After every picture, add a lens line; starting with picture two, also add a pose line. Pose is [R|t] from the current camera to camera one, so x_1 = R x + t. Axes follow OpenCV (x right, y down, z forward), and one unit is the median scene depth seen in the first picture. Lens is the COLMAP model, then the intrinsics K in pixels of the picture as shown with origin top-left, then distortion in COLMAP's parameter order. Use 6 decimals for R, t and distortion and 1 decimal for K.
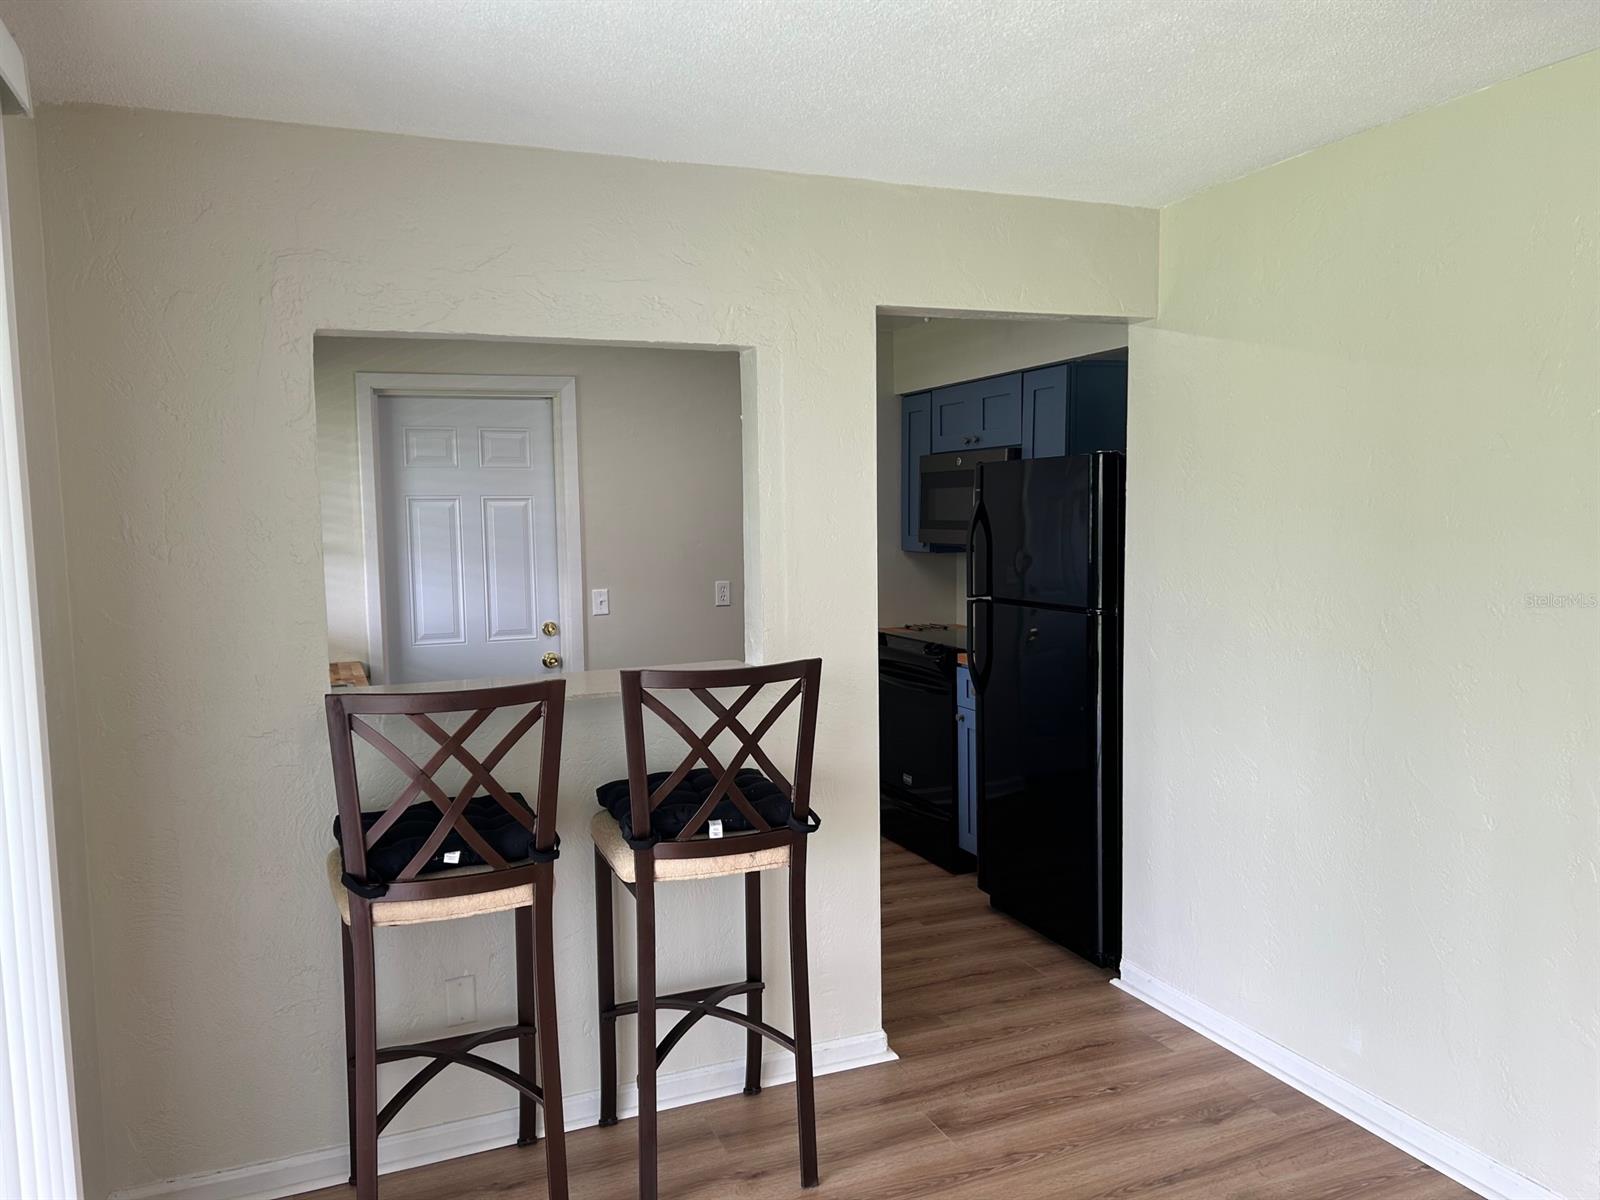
lens RADIAL K [[1195.0, 0, 800.2], [0, 1195.0, 603.6], [0, 0, 1]] dist [0.061525, -0.071649]
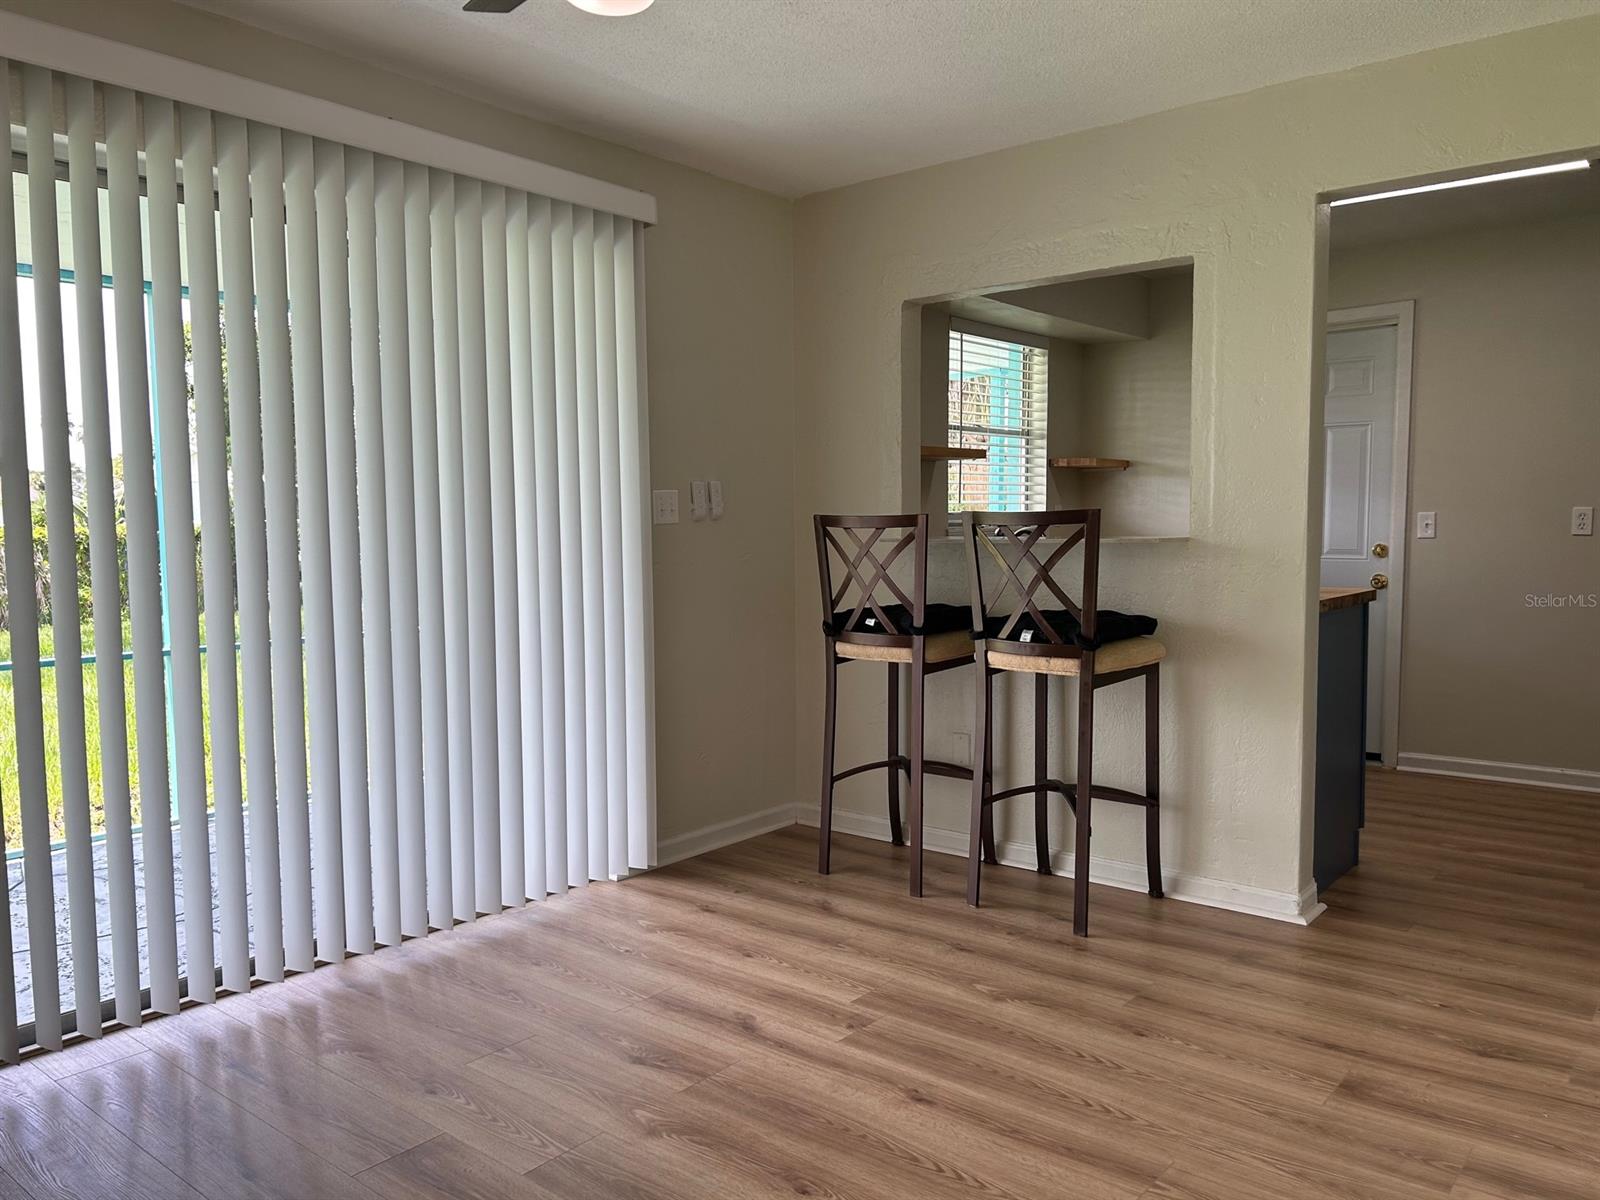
lens RADIAL K [[1195.0, 0, 806.4], [0, 1195.0, 606.7], [0, 0, 1]] dist [0.061525, -0.071649]
pose [[0.475624, 0.080060, -0.875998, 0.832782], [-0.071341, 0.996080, 0.052300, 0.089021], [0.876751, 0.037619, 0.479471, 0.127307]]
